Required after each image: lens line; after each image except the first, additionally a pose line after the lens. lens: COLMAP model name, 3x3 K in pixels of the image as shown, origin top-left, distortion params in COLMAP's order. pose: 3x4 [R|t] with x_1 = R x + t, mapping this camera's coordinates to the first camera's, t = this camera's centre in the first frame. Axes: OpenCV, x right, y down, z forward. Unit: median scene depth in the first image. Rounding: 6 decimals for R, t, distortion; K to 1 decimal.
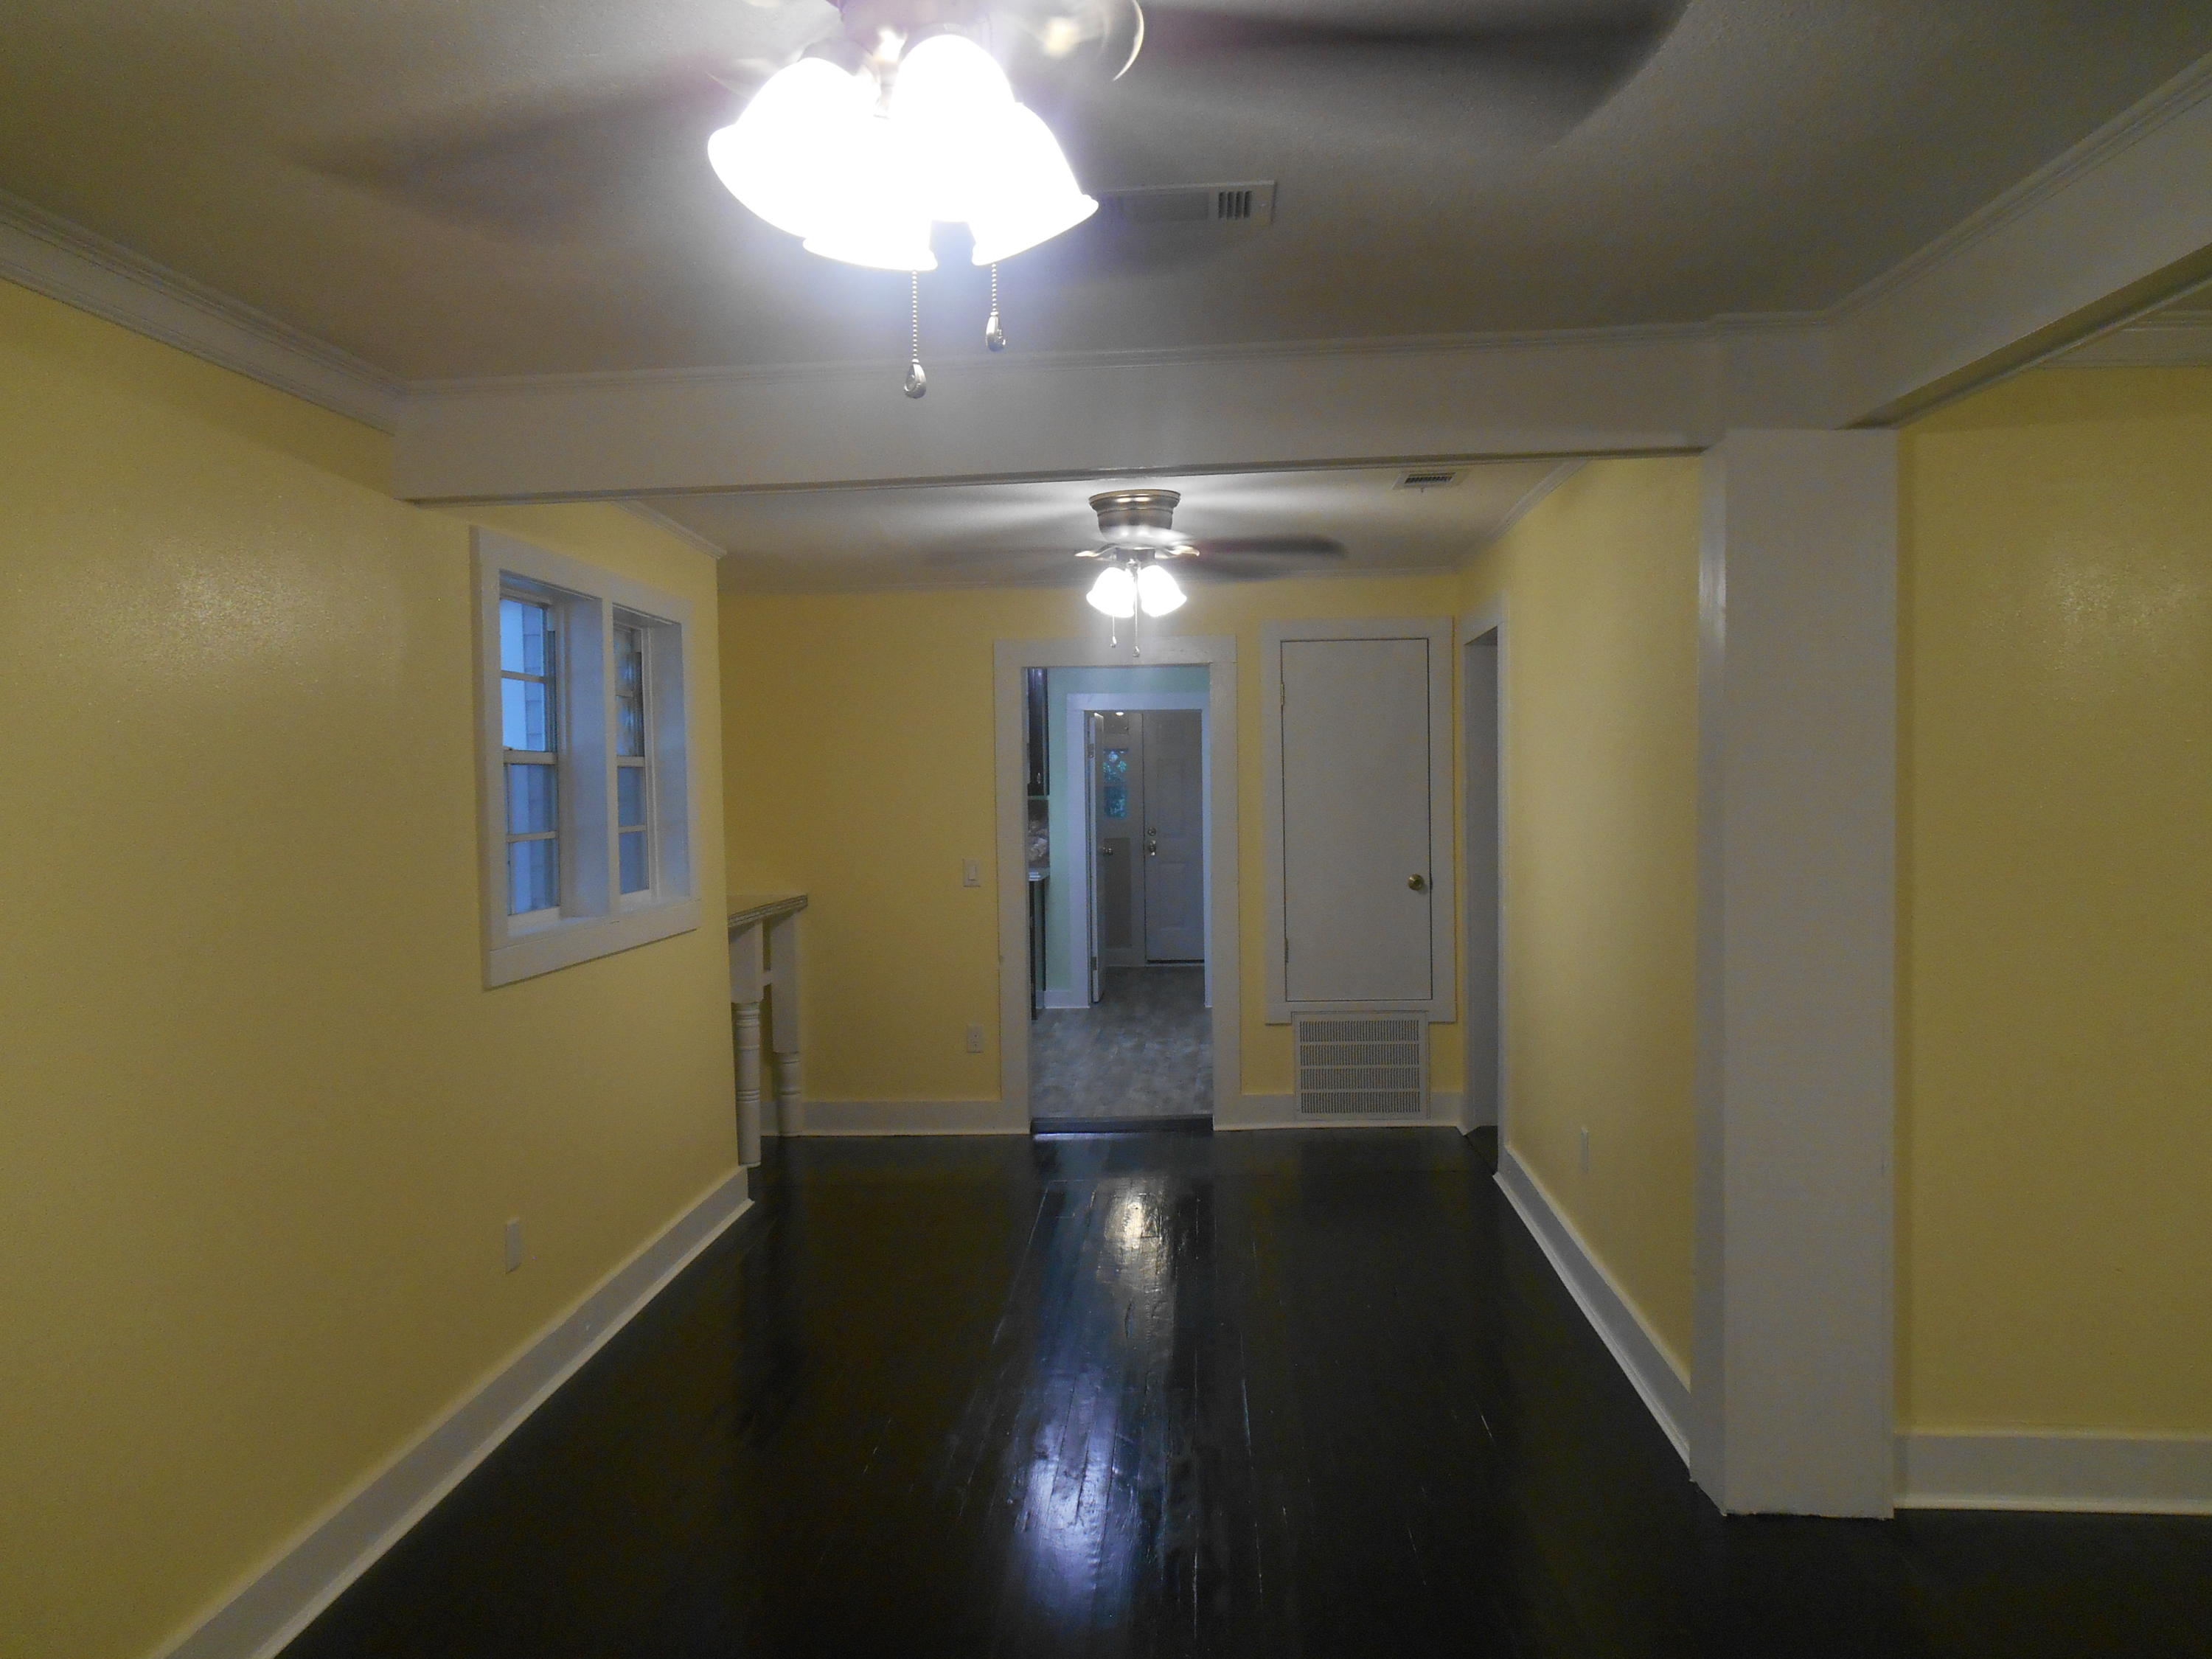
lens RADIAL K [[1733.9, 0, 1102.0], [0, 1733.9, 818.1], [0, 0, 1]] dist [-0.014009, -0.004931]
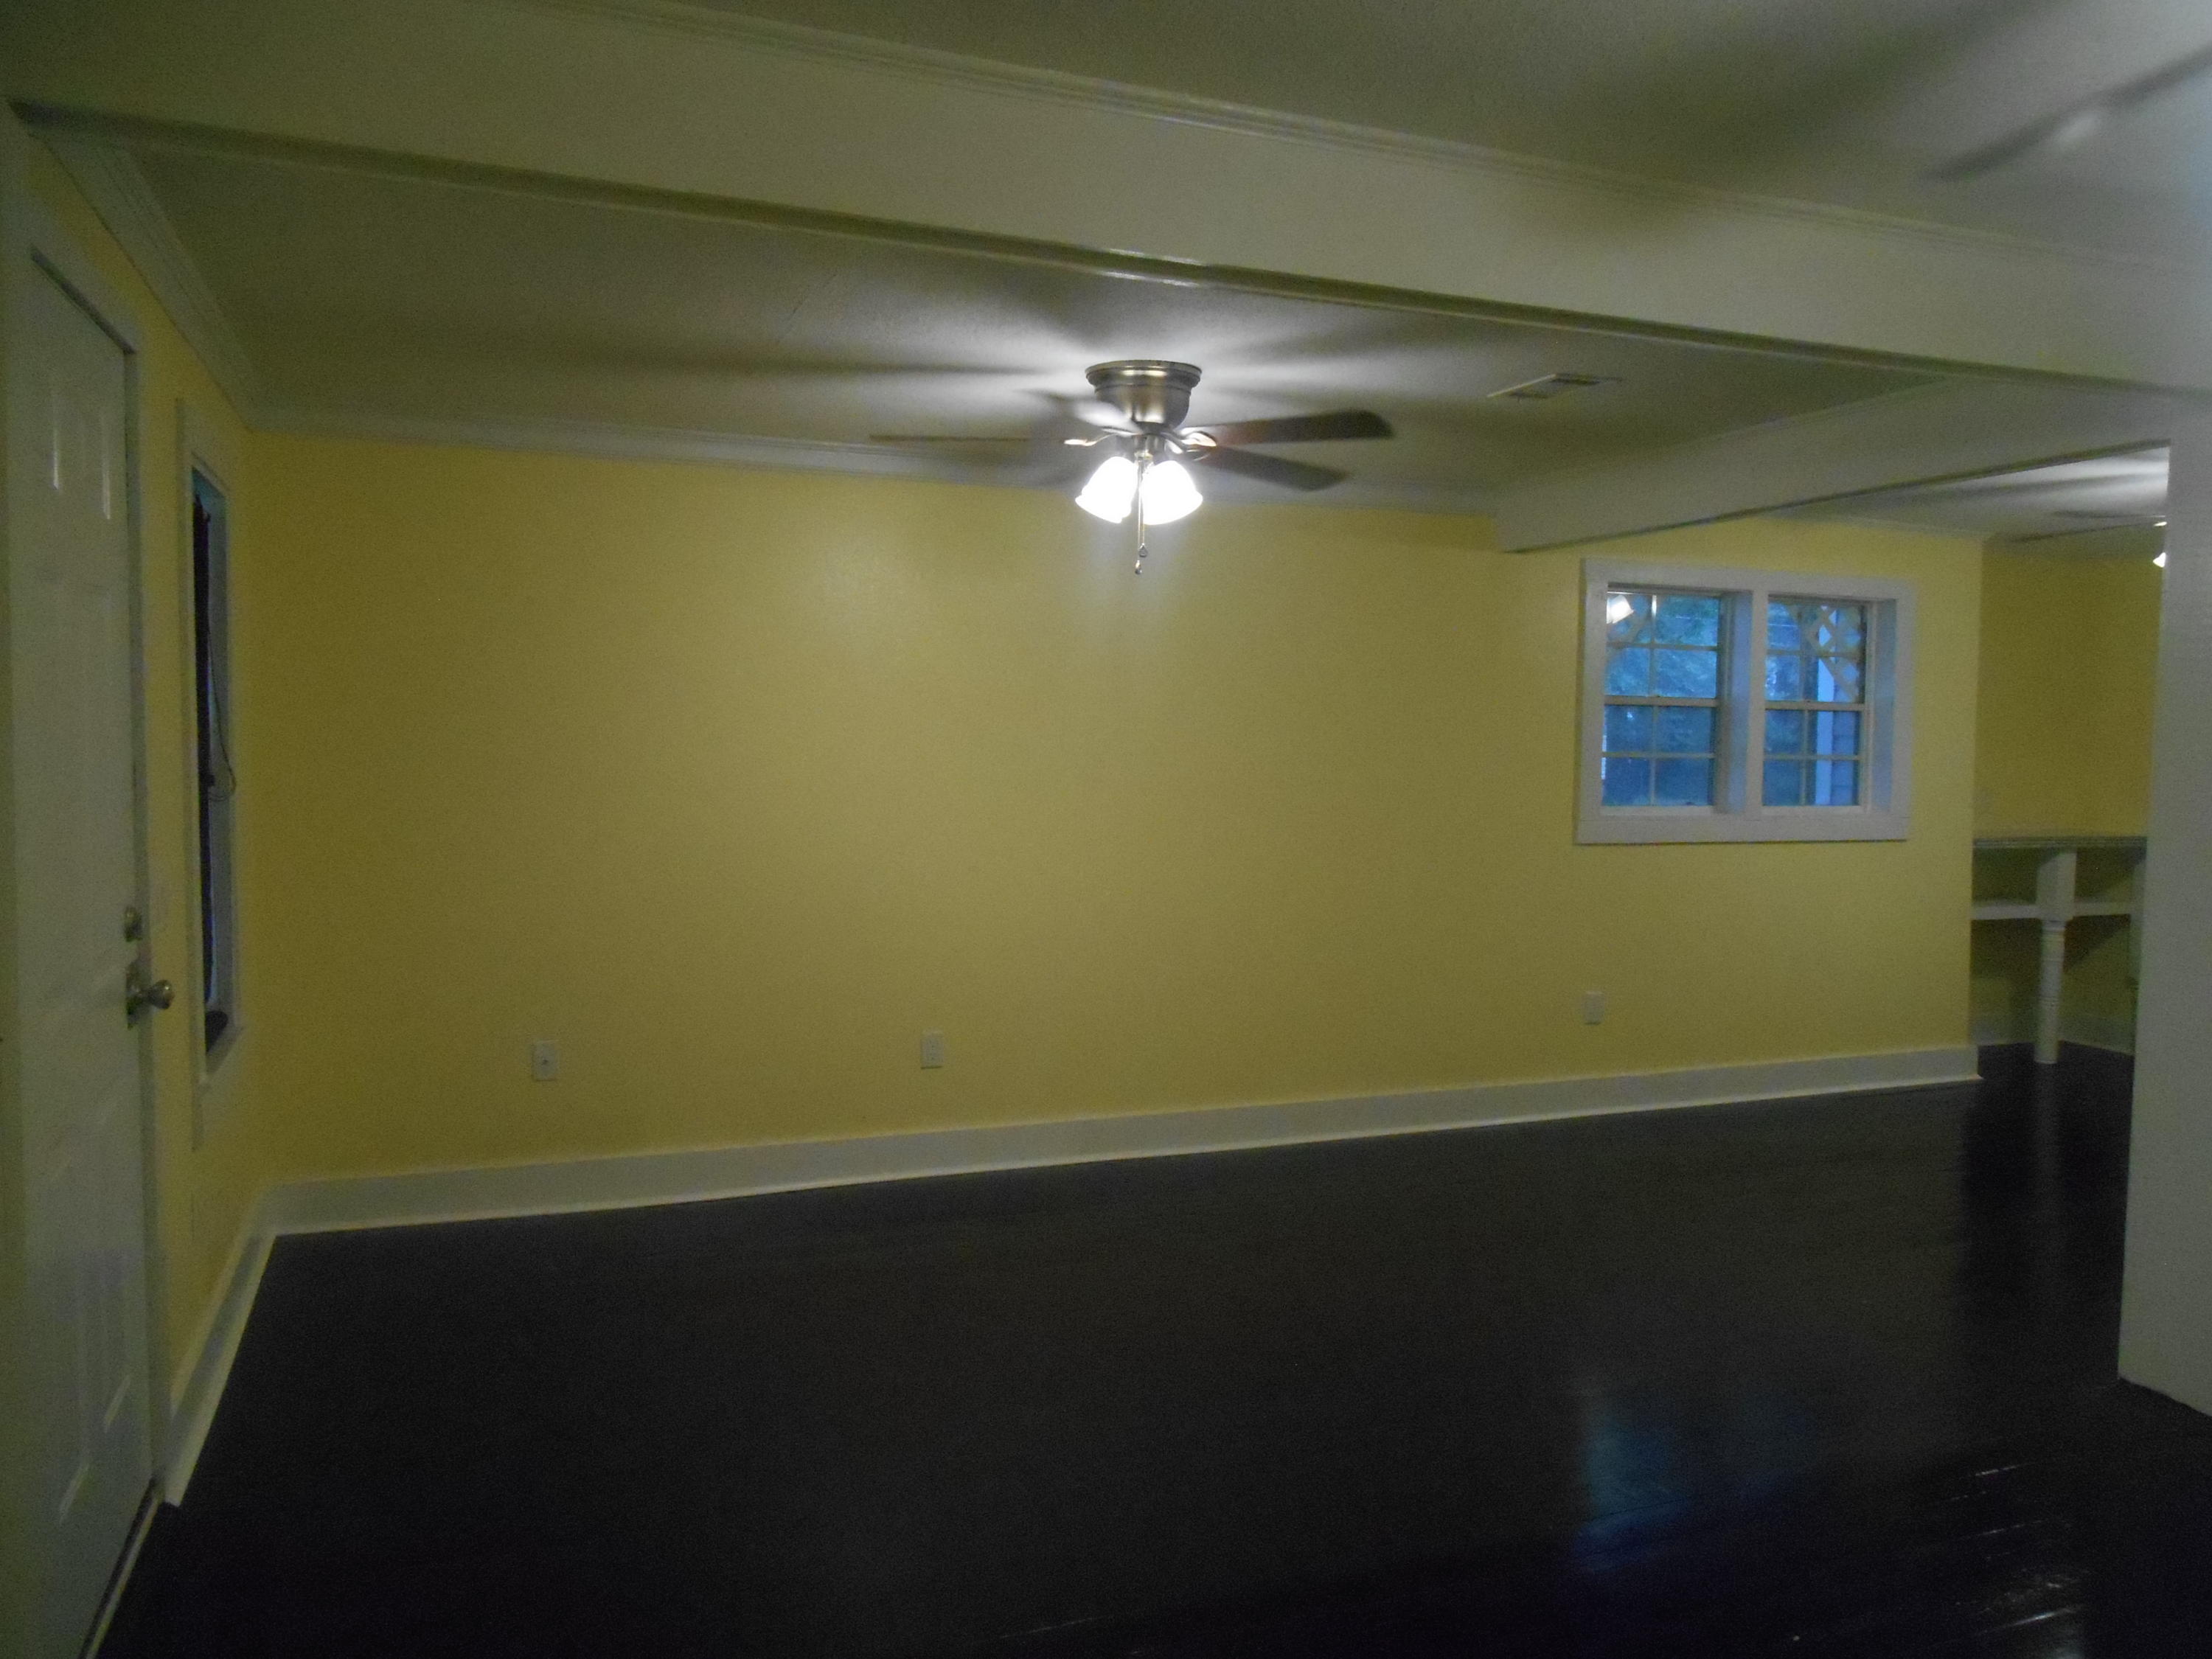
lens RADIAL K [[1699.8, 0, 1106.0], [0, 1699.8, 829.5], [0, 0, 1]] dist [-0.075354, 0.000669]
pose [[0.406805, 0.075646, -0.910378, 0.593500], [-0.040491, 0.997079, 0.064757, 0.000034], [0.912617, 0.010519, 0.408680, -0.031107]]
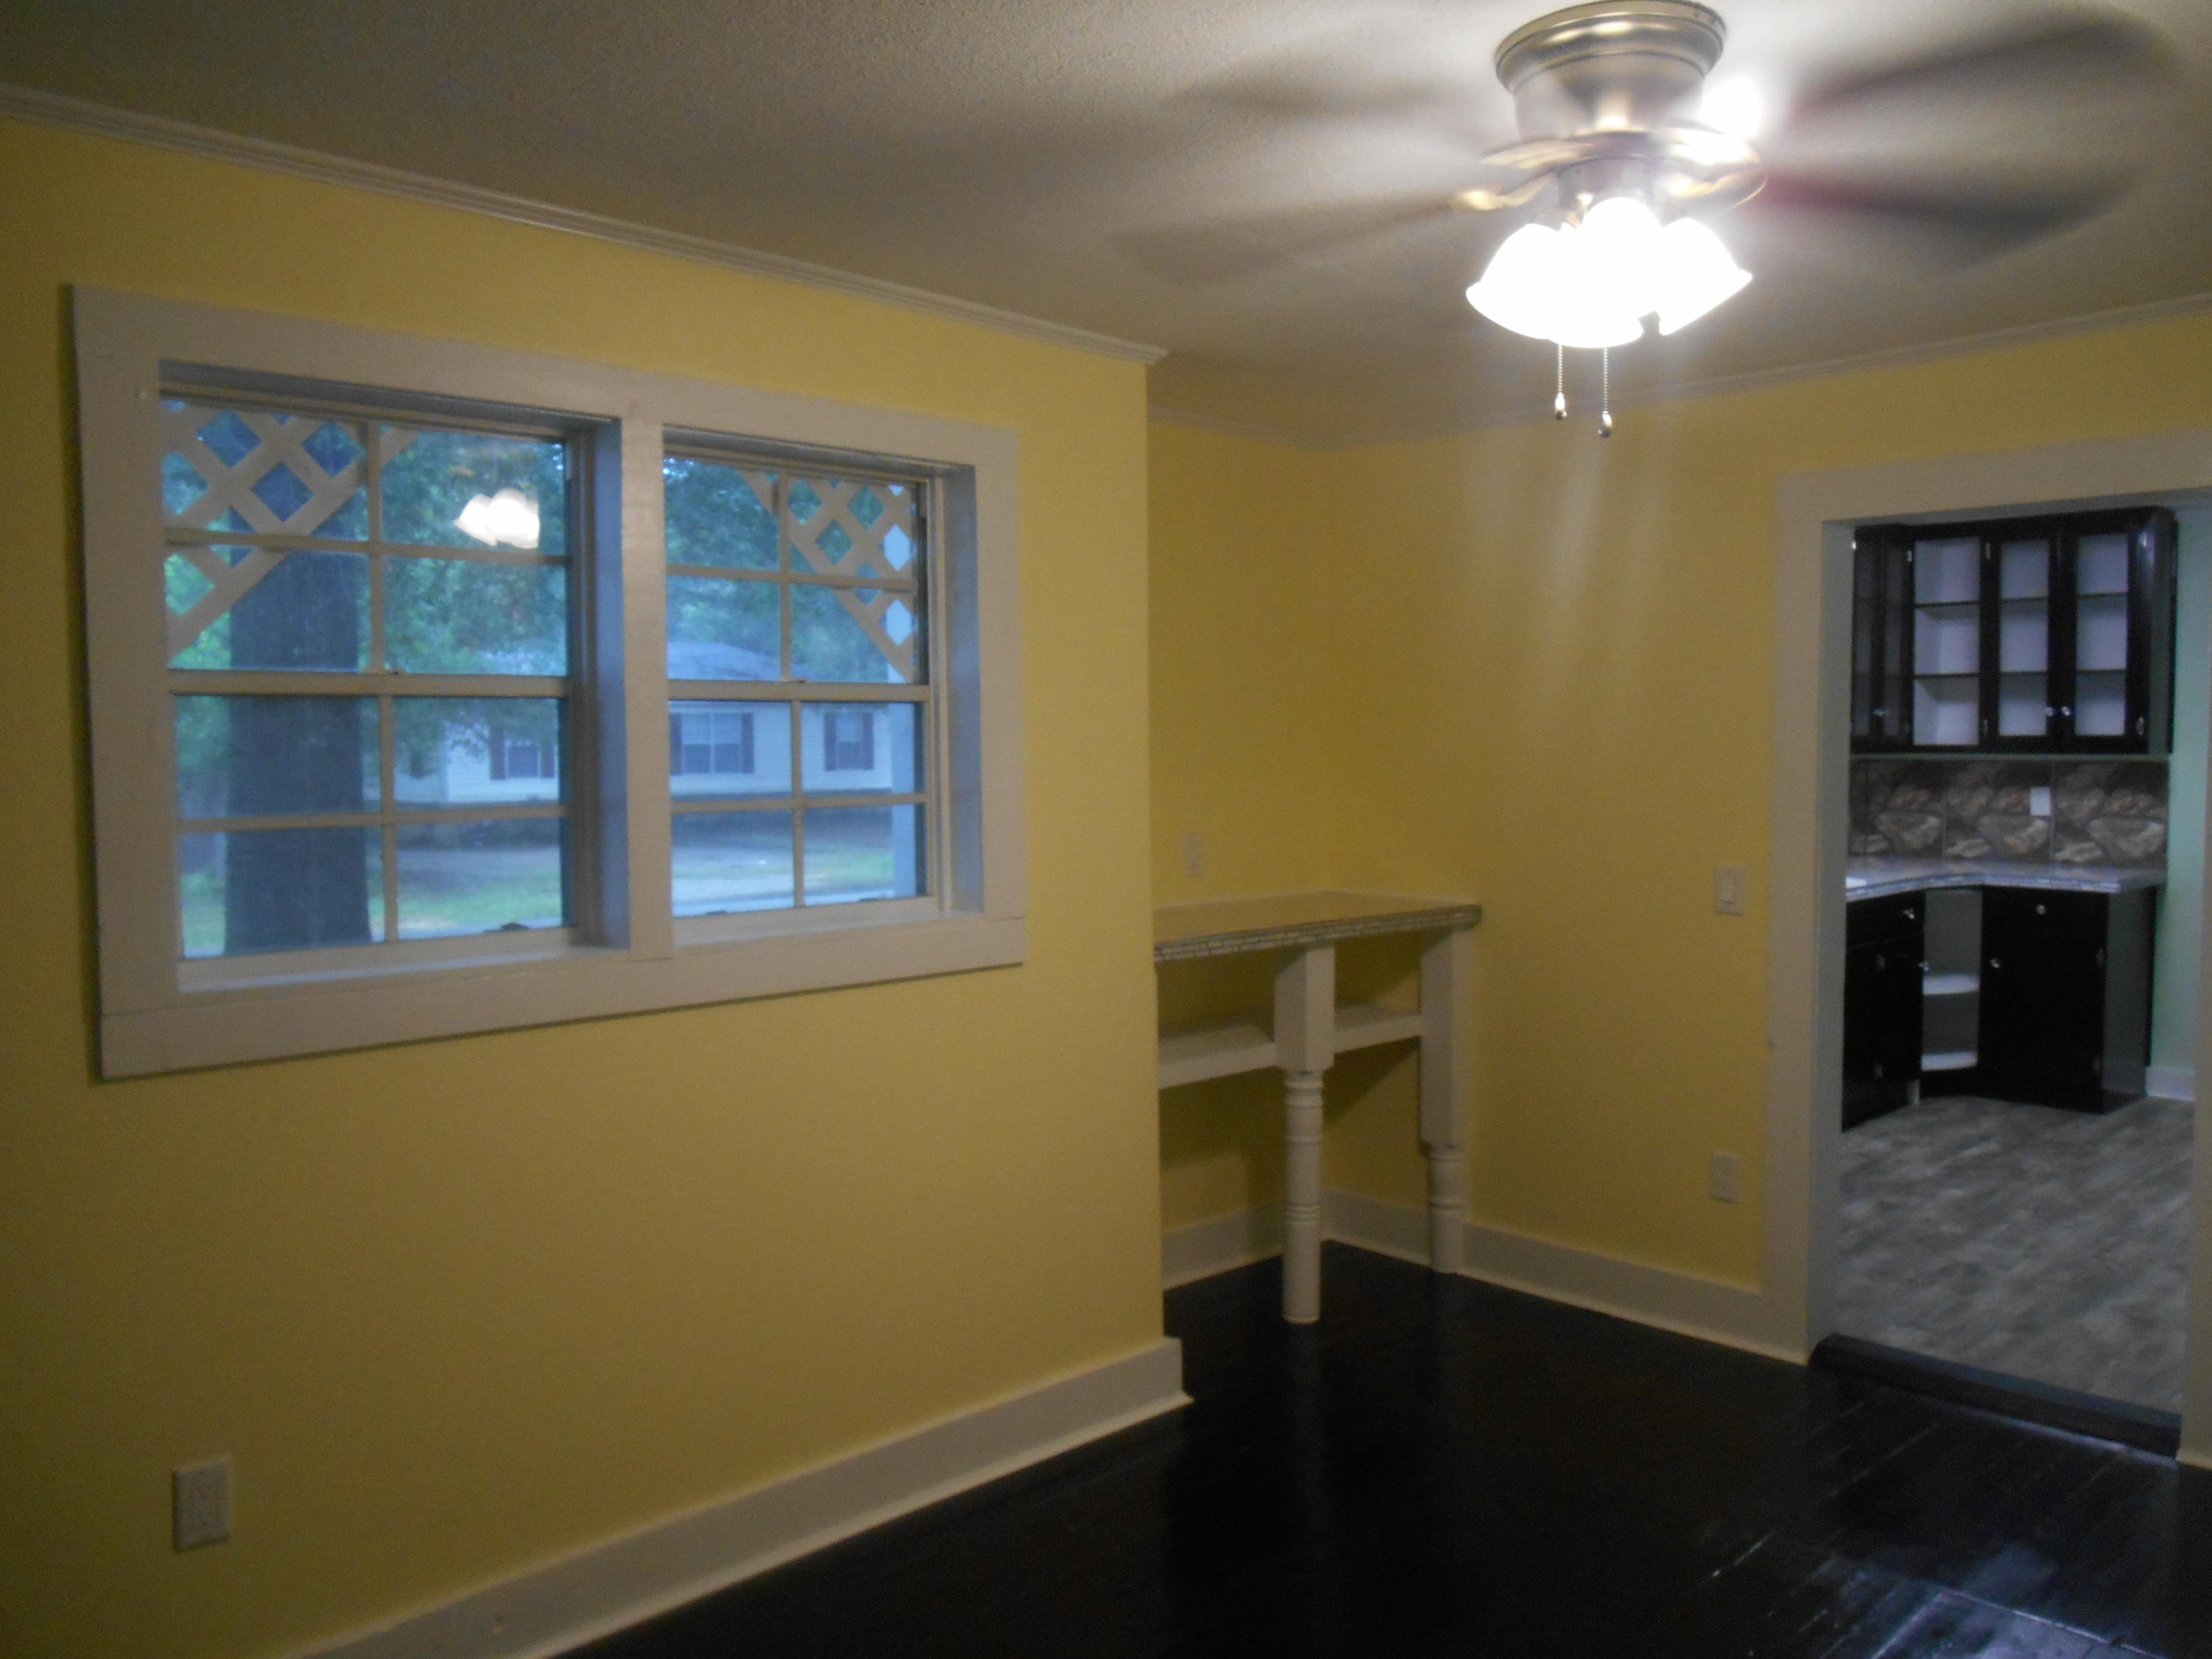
lens RADIAL K [[1696.1, 0, 1106.0], [0, 1696.1, 829.5], [0, 0, 1]] dist [-0.009985, -0.011836]
pose [[0.729712, 0.050869, -0.681859, 0.184862], [-0.022388, 0.998472, 0.050530, -0.014504], [0.683388, -0.021607, 0.729736, 0.539220]]
